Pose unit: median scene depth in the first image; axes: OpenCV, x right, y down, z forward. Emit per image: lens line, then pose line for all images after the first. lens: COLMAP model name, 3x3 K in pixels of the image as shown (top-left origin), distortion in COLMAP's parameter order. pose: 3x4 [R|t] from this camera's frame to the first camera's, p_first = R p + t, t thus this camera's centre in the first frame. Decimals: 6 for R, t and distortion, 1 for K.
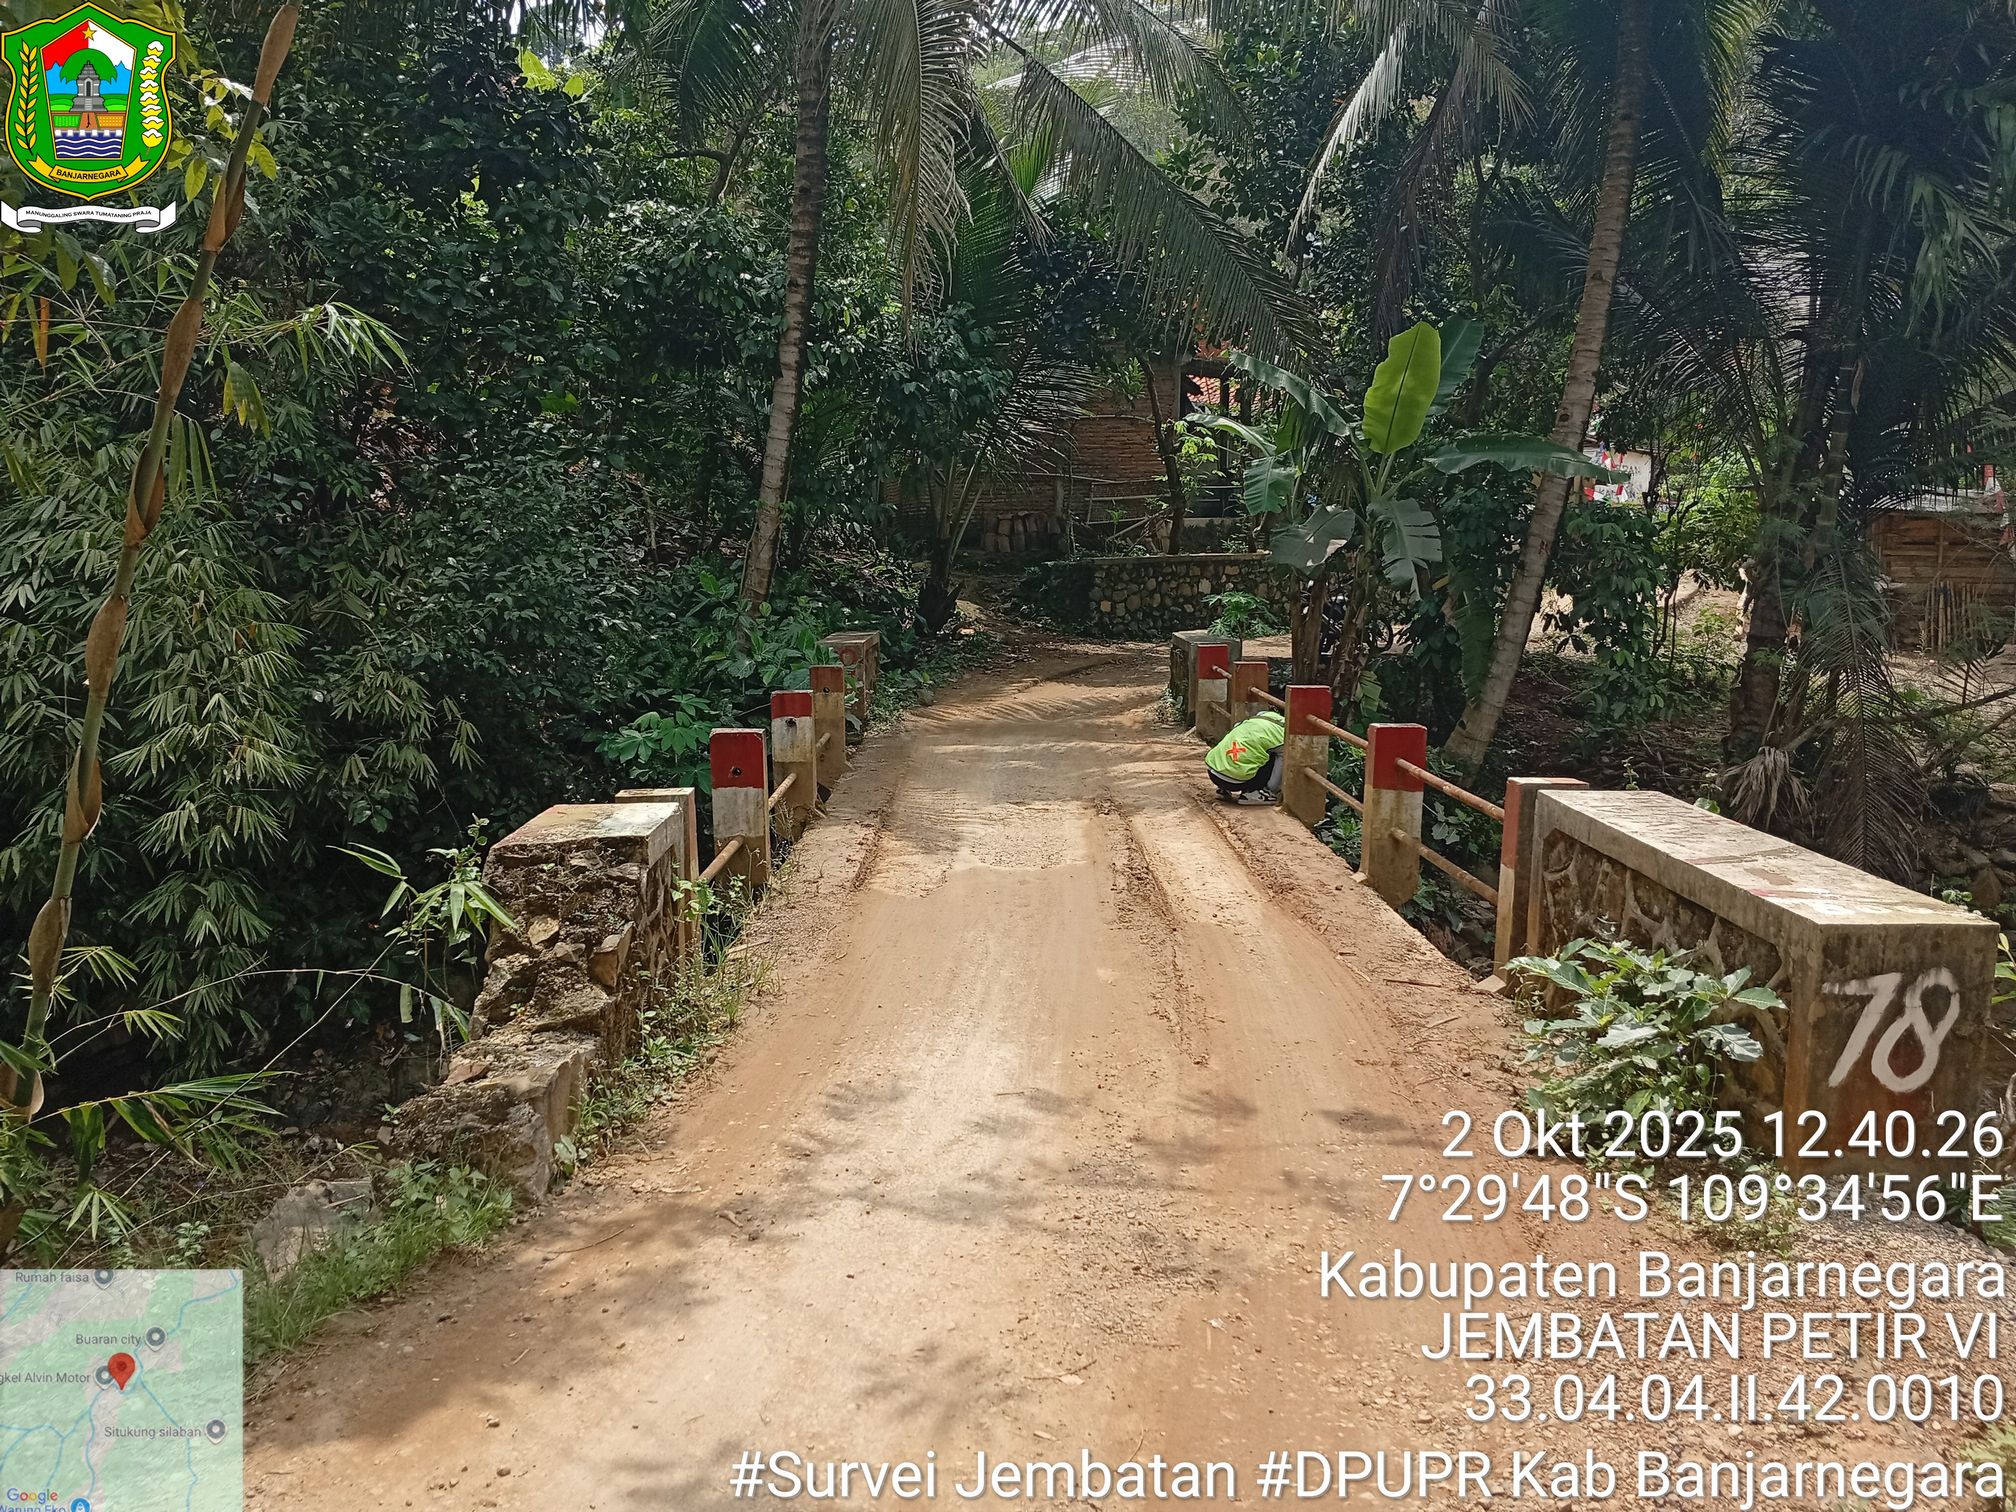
lens RADIAL K [[1454.6, 0, 1006.0], [0, 1454.6, 861.2], [0, 0, 1]] dist [0.007075, 0.002597]
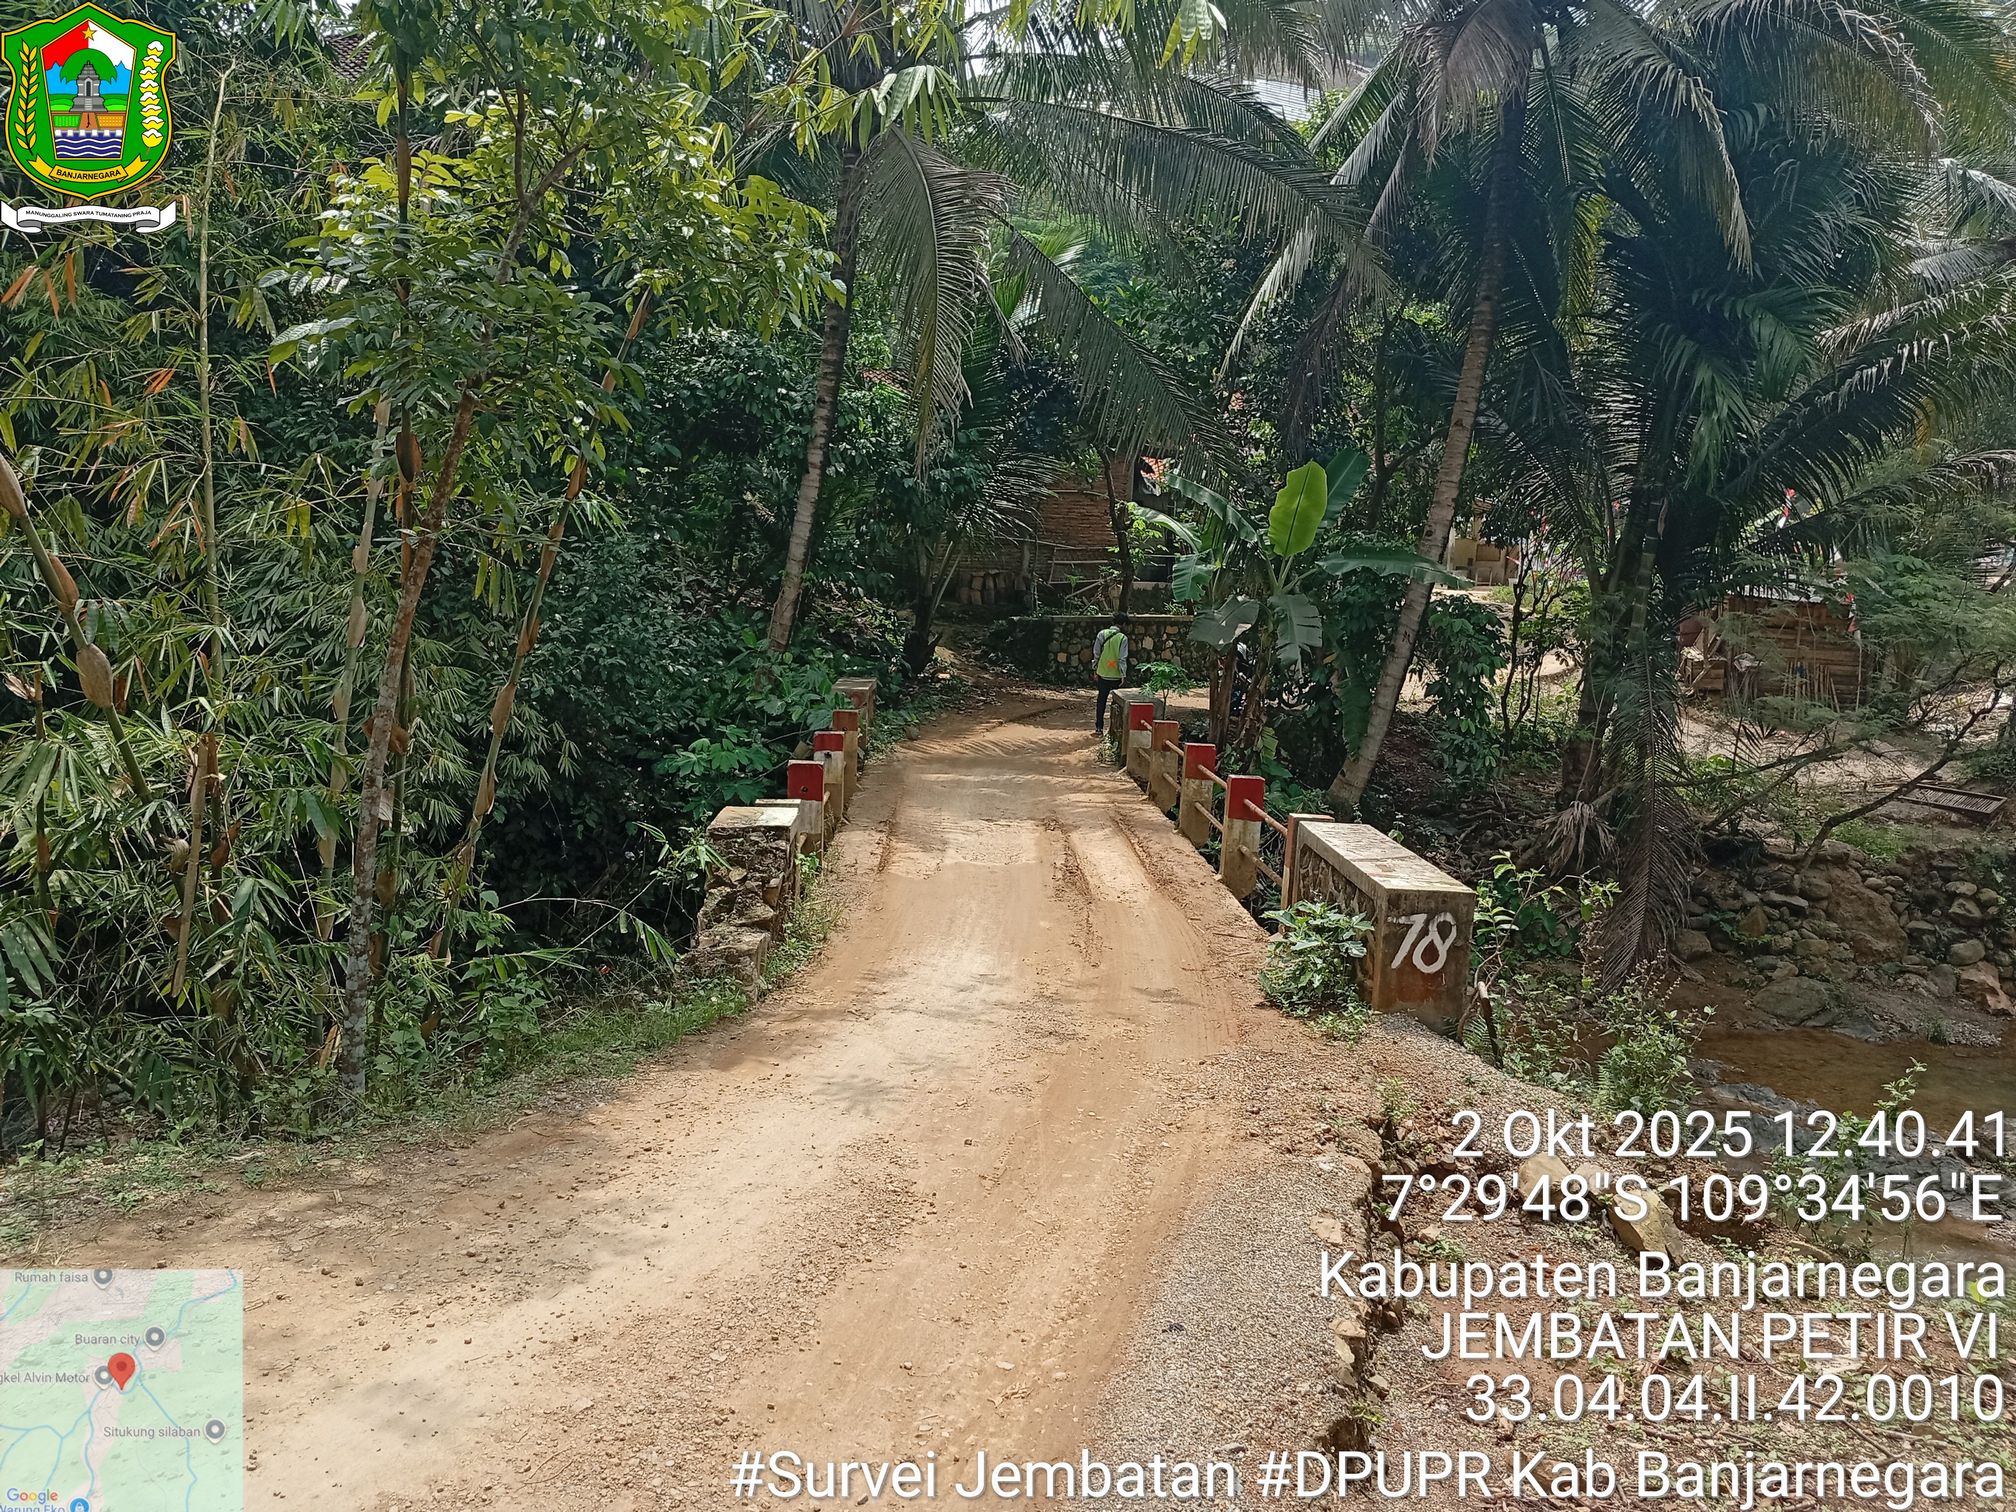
lens RADIAL K [[1454.6, 0, 1006.0], [0, 1454.6, 861.2], [0, 0, 1]] dist [0.007075, 0.002597]
pose [[0.998674, 0.039718, 0.032737, -0.013250], [-0.039188, 0.999093, -0.016668, 0.015438], [-0.033370, 0.015363, 0.999325, -0.268420]]
